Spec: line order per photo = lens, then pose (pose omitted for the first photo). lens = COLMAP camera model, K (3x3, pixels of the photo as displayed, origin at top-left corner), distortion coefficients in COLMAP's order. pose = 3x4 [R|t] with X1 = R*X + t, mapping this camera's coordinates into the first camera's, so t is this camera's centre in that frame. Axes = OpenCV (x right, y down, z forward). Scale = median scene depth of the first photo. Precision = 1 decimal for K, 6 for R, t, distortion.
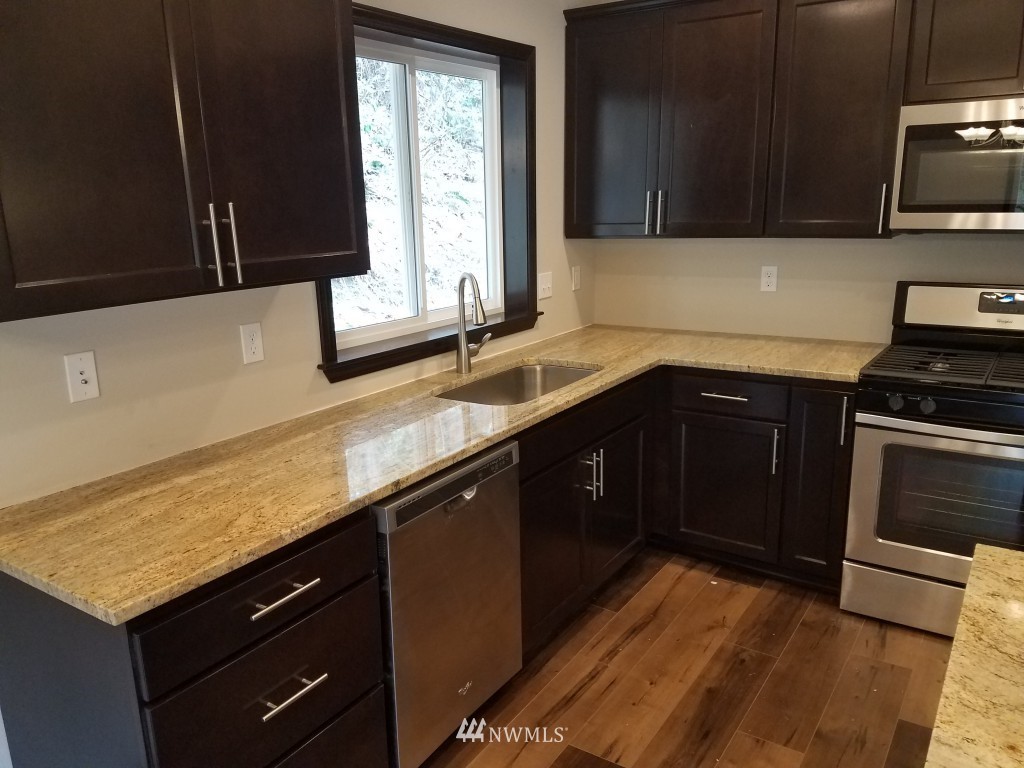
lens RADIAL K [[794.3, 0, 492.5], [0, 794.3, 392.7], [0, 0, 1]] dist [0.118317, -0.175486]
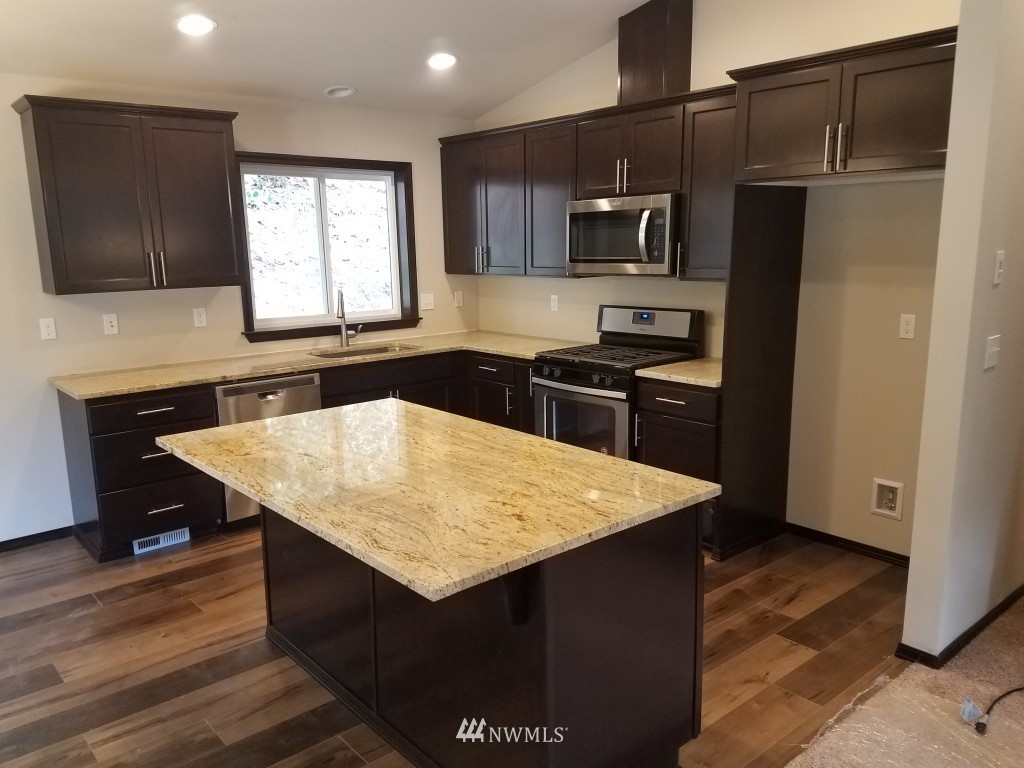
lens RADIAL K [[794.3, 0, 492.5], [0, 794.3, 392.7], [0, 0, 1]] dist [0.118317, -0.175486]
pose [[0.961412, 0.060851, -0.268297, 0.763060], [-0.073156, 0.996667, -0.036100, 0.116144], [0.265206, 0.054335, 0.962660, -0.610081]]
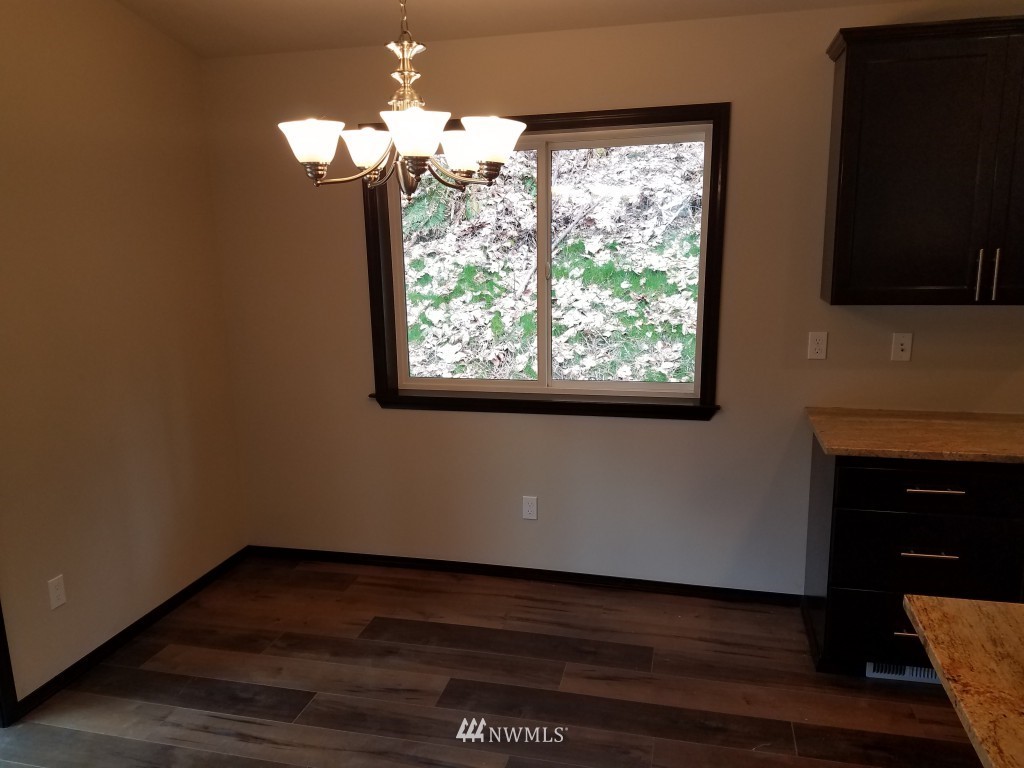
lens RADIAL K [[794.3, 0, 492.5], [0, 794.3, 392.7], [0, 0, 1]] dist [0.118317, -0.175486]
pose [[0.340760, 0.207894, -0.916876, 0.488334], [-0.222516, 0.965370, 0.136191, 0.020706], [0.913438, 0.157611, 0.375219, -0.253765]]
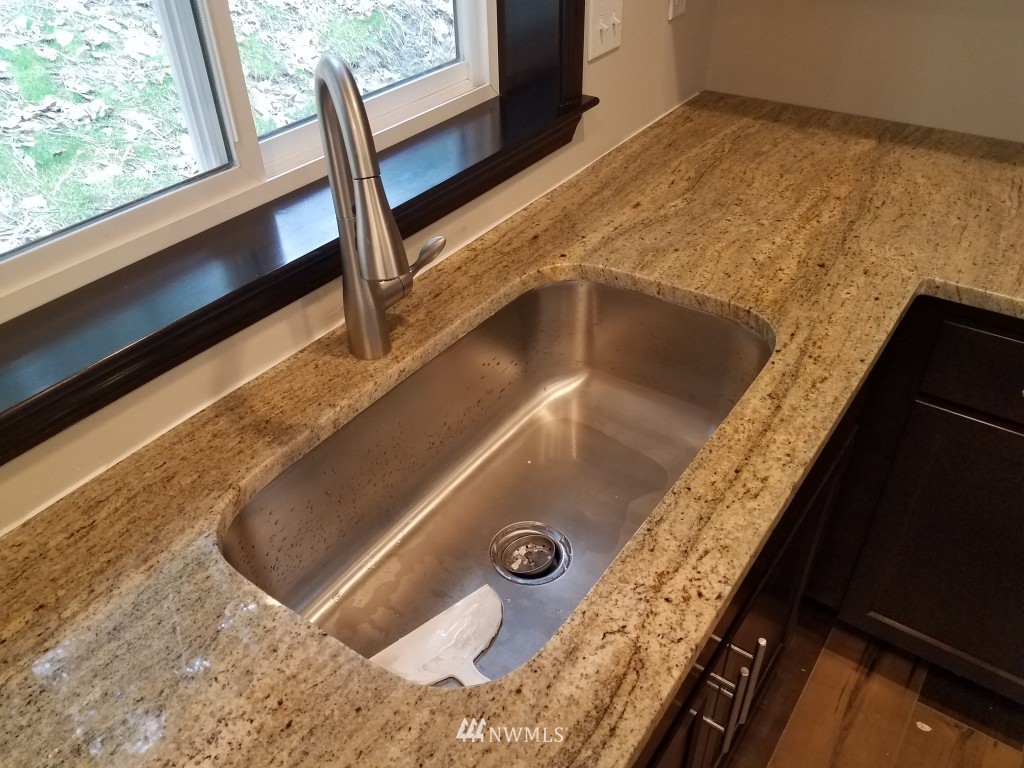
lens RADIAL K [[794.3, 0, 492.5], [0, 794.3, 392.7], [0, 0, 1]] dist [0.118317, -0.175486]
pose [[0.999626, 0.013764, -0.023651, 0.027585], [-0.003032, 0.914675, 0.404179, -0.153201], [0.027196, -0.403956, 0.914374, 0.680172]]
